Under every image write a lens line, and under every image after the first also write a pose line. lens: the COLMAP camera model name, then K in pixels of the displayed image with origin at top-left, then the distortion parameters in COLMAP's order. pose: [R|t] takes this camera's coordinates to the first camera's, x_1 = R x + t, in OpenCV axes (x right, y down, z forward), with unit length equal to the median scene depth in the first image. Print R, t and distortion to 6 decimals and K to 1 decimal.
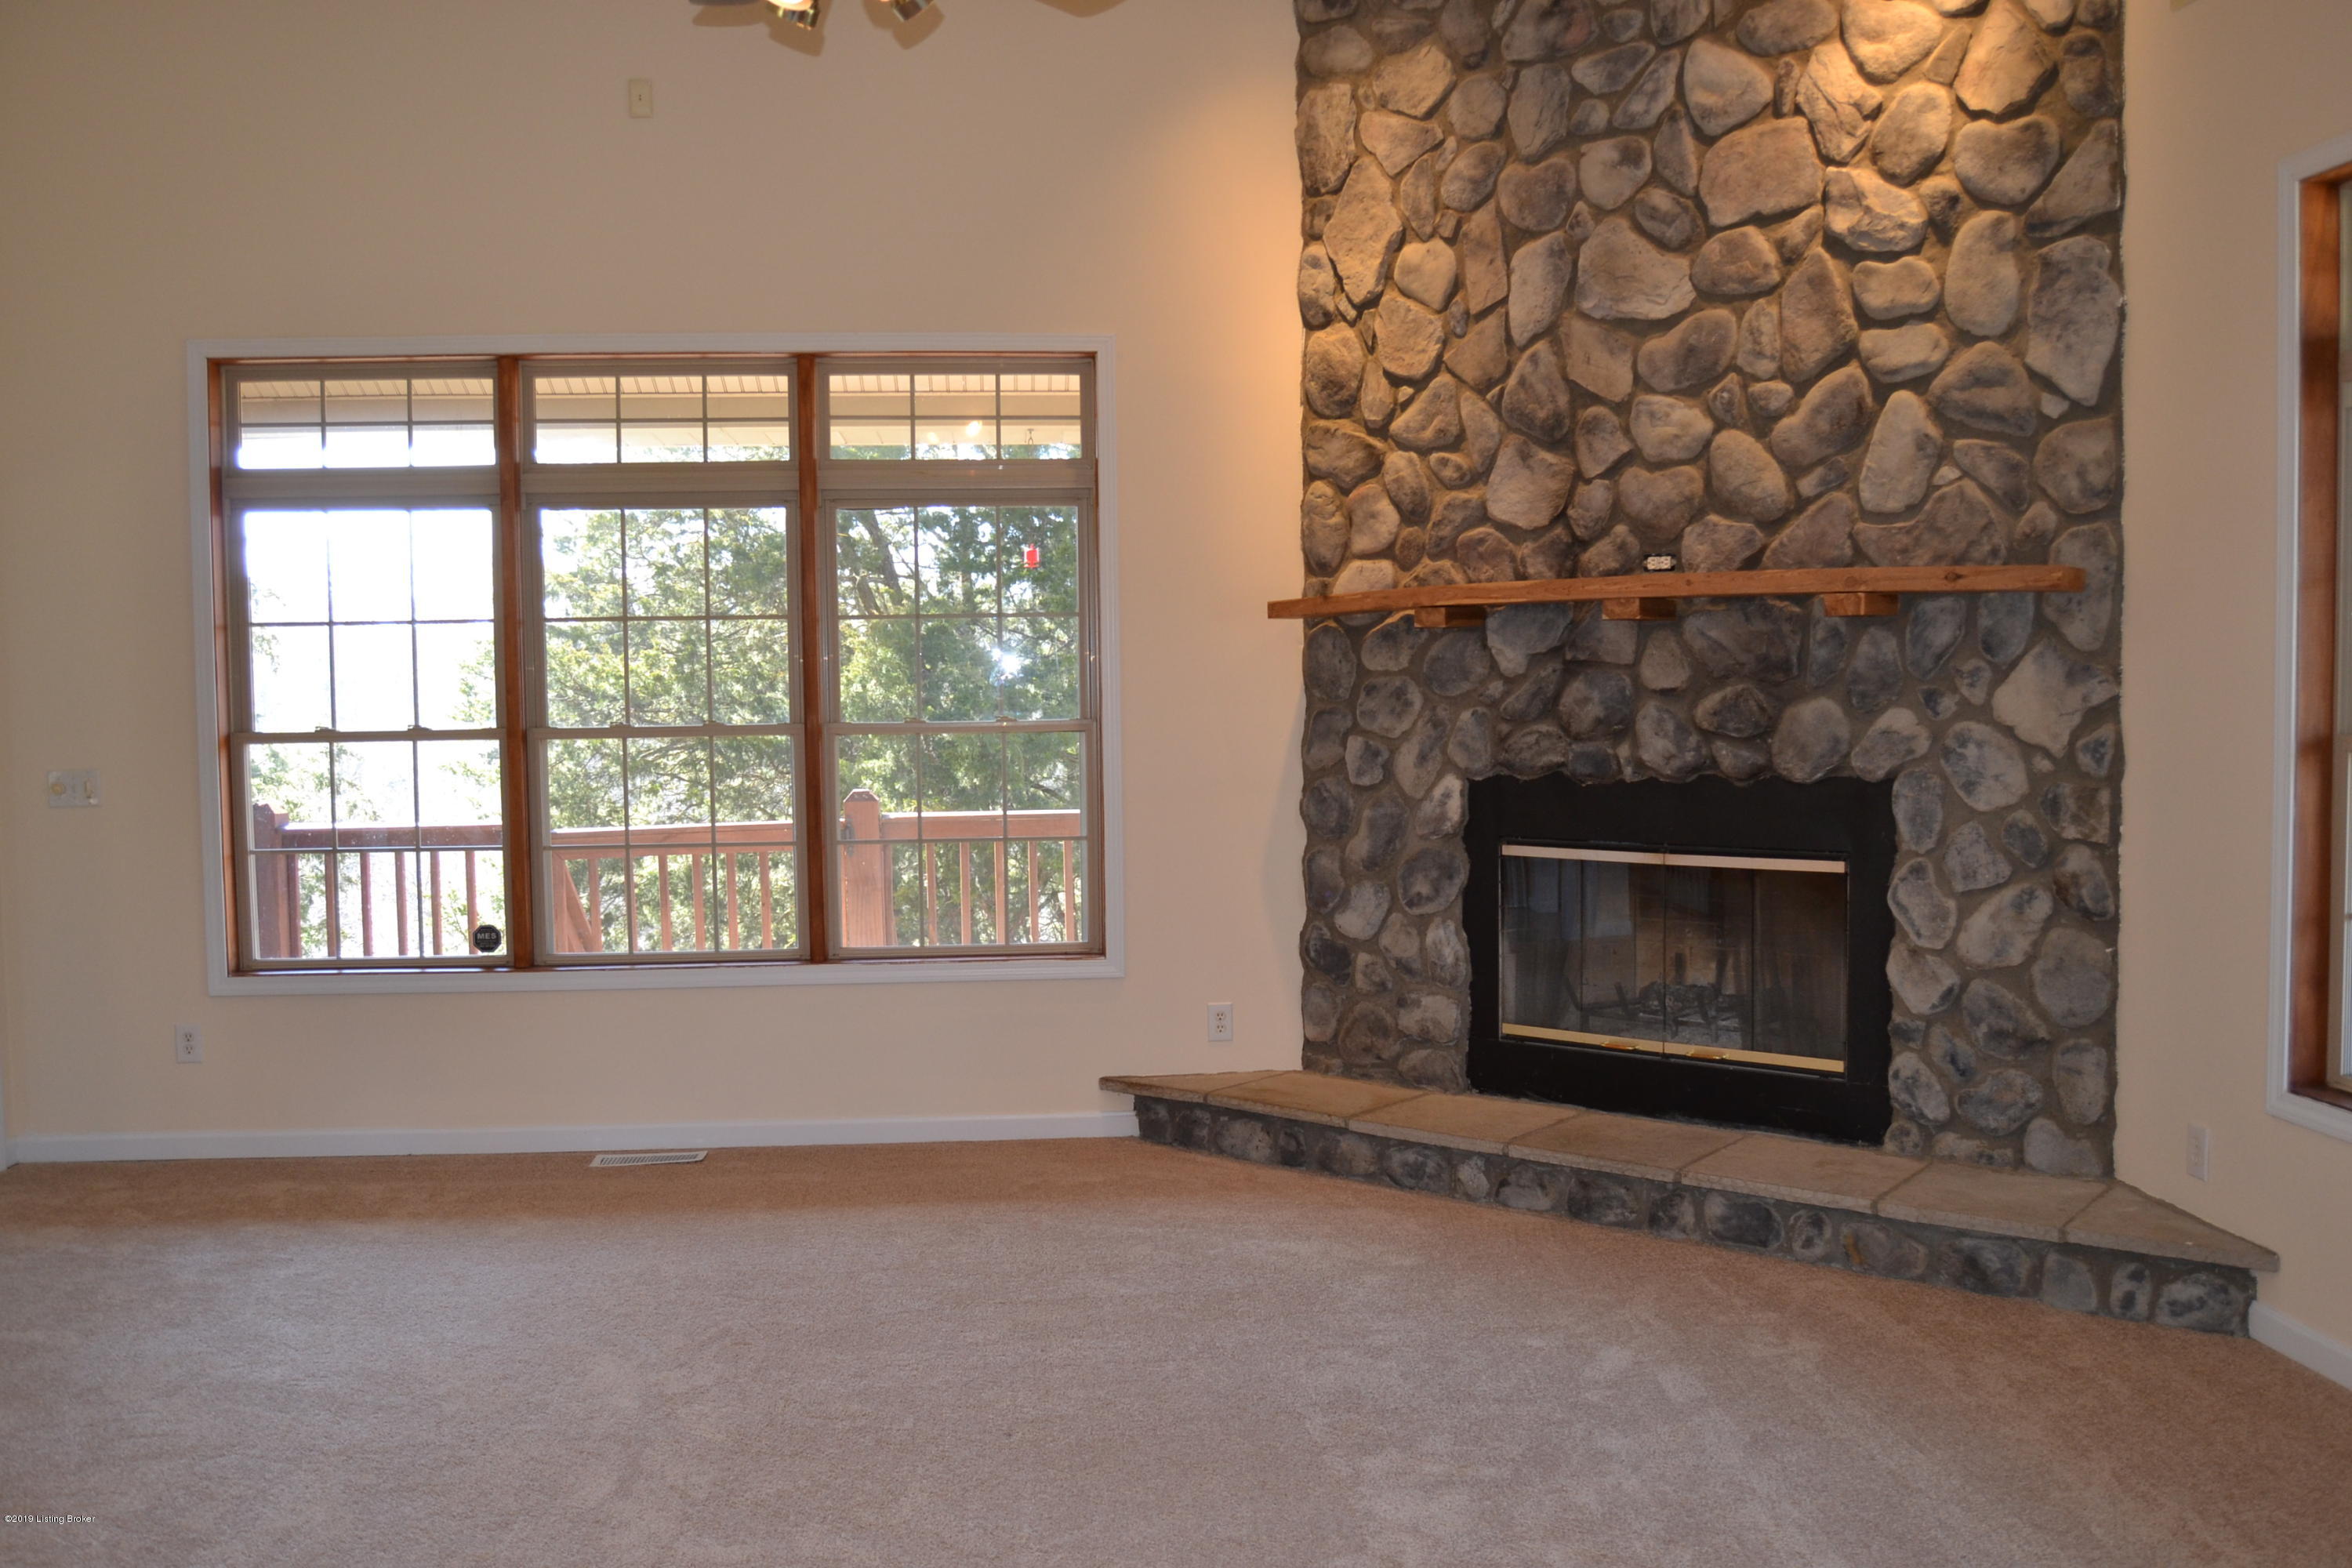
lens RADIAL K [[1962.4, 0, 1175.9], [0, 1962.4, 807.3], [0, 0, 1]] dist [-0.068684, 0.003406]
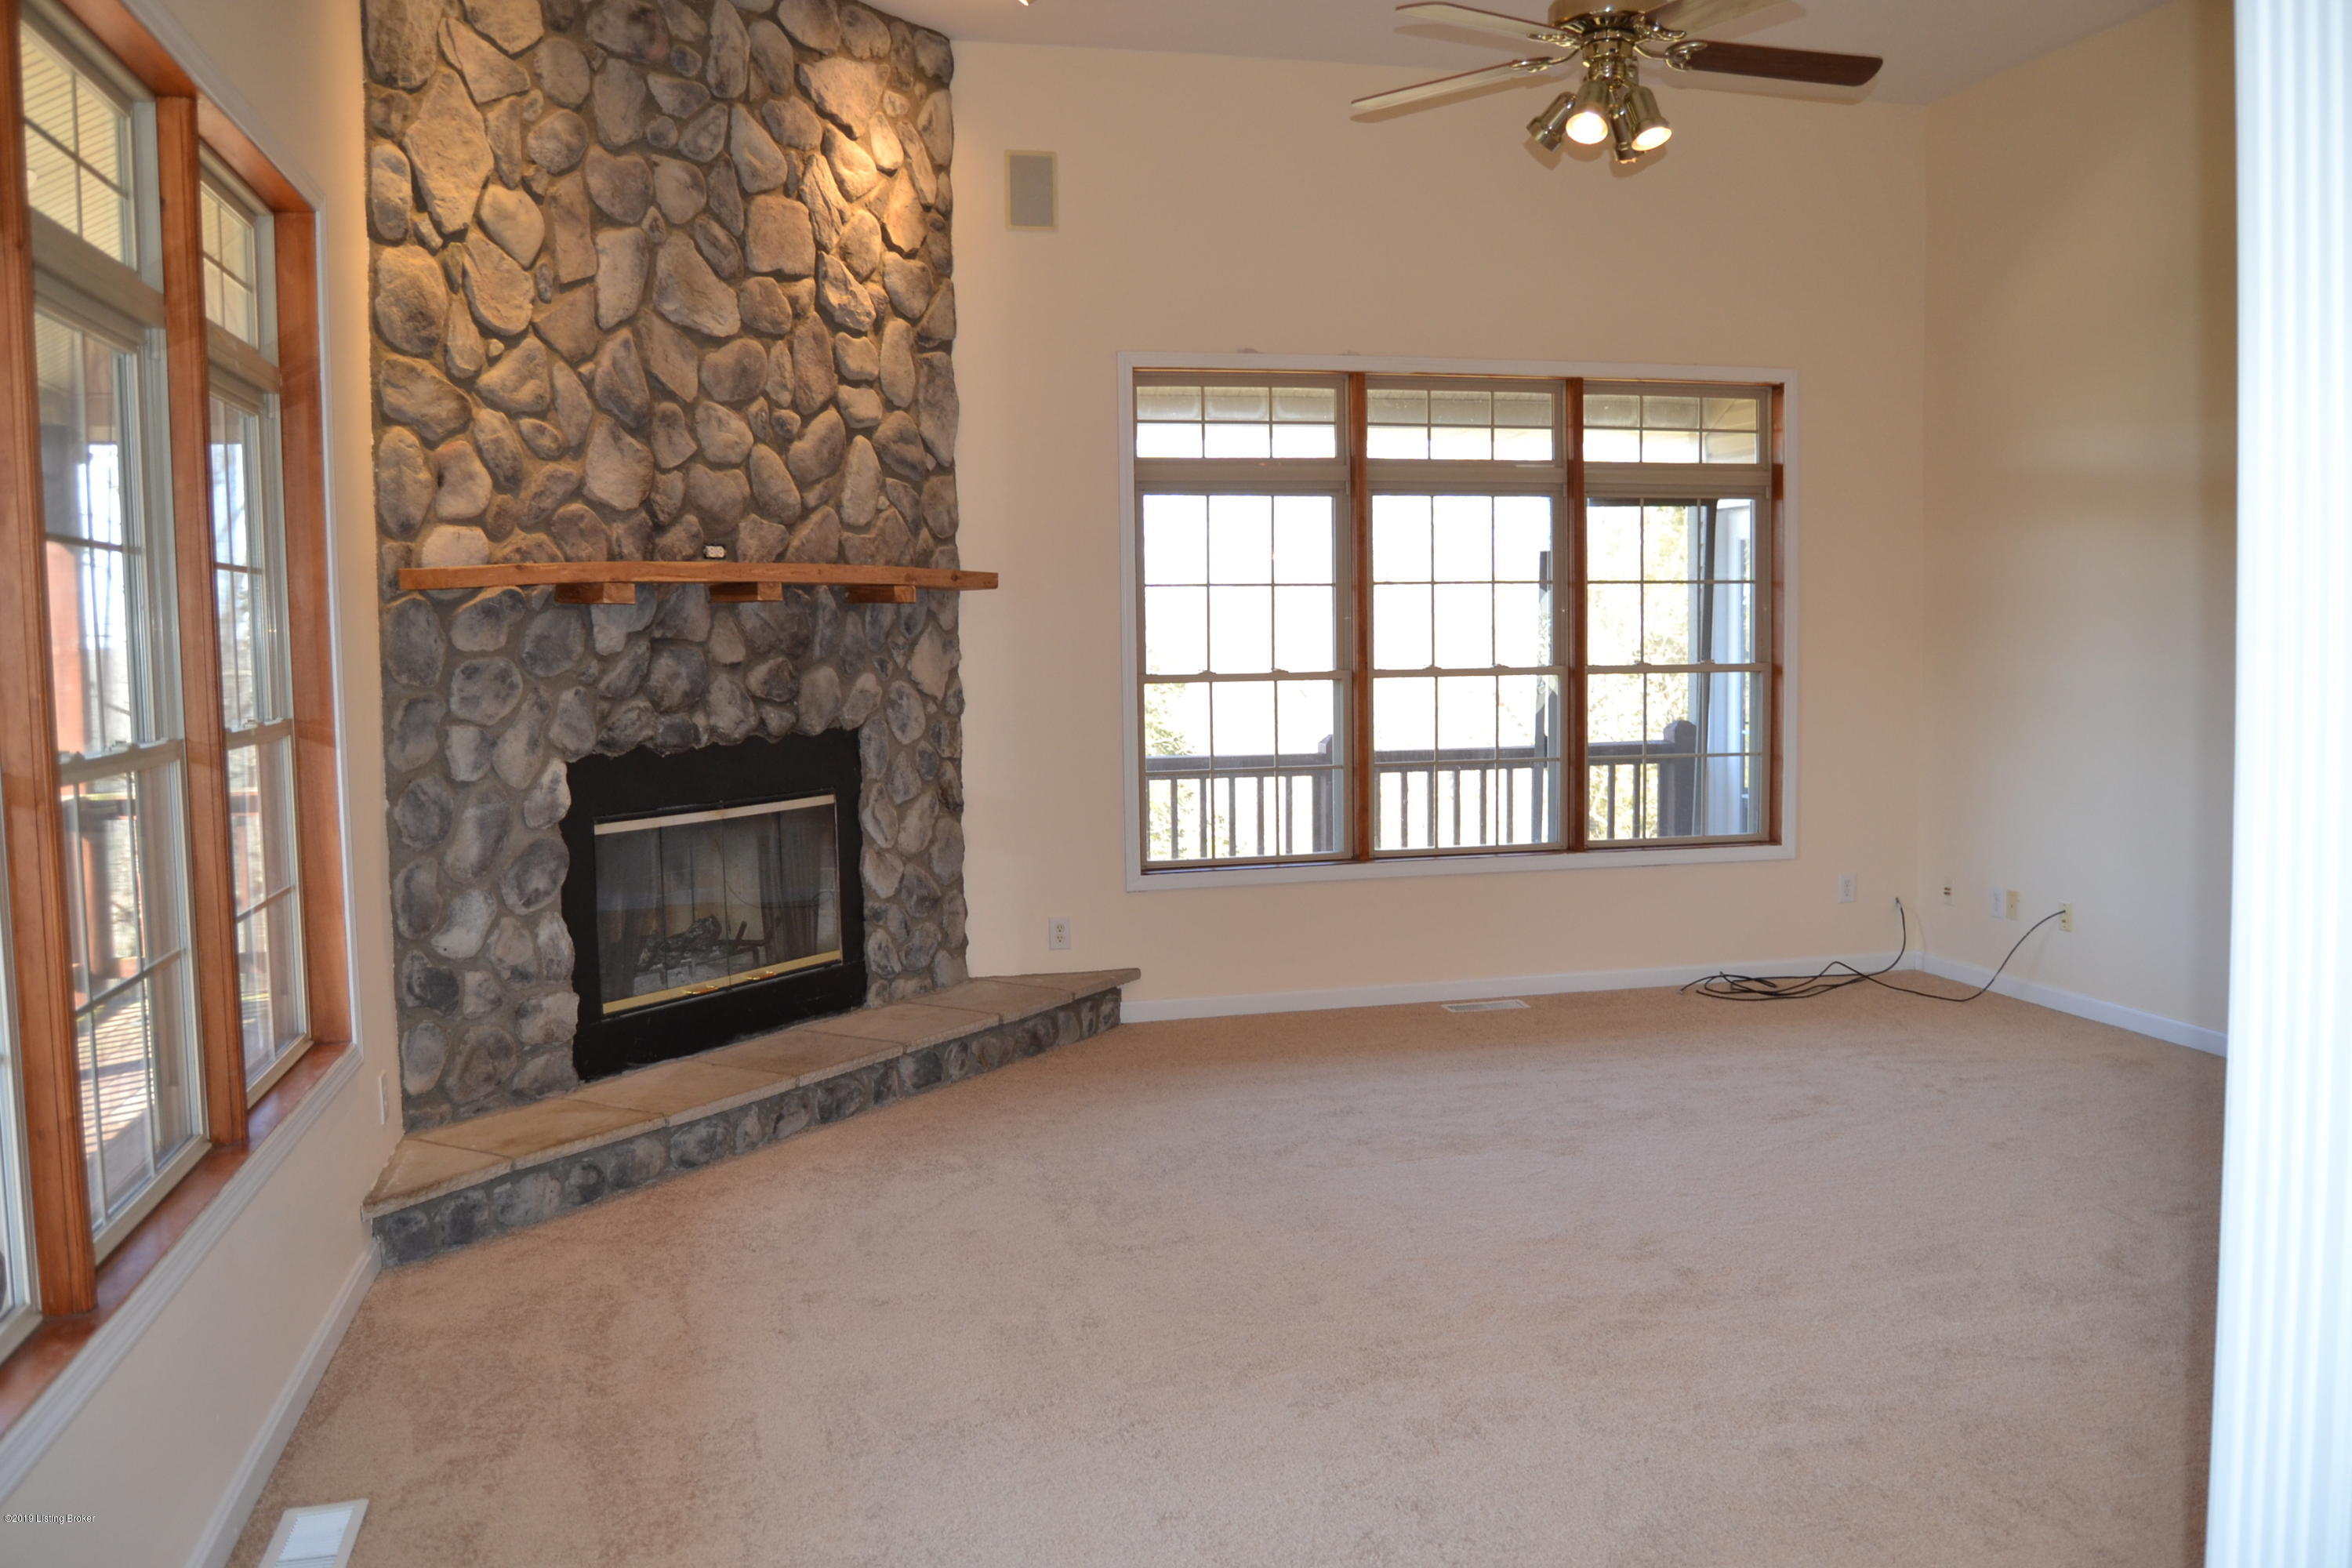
lens RADIAL K [[1946.0, 0, 1176.0], [0, 1946.0, 784.0], [0, 0, 1]] dist [-0.097478, 0.052604]
pose [[-0.152609, -0.067258, 0.985995, -0.876604], [0.082679, 0.993315, 0.080554, -0.058125], [-0.984822, 0.093815, -0.146028, 0.887016]]
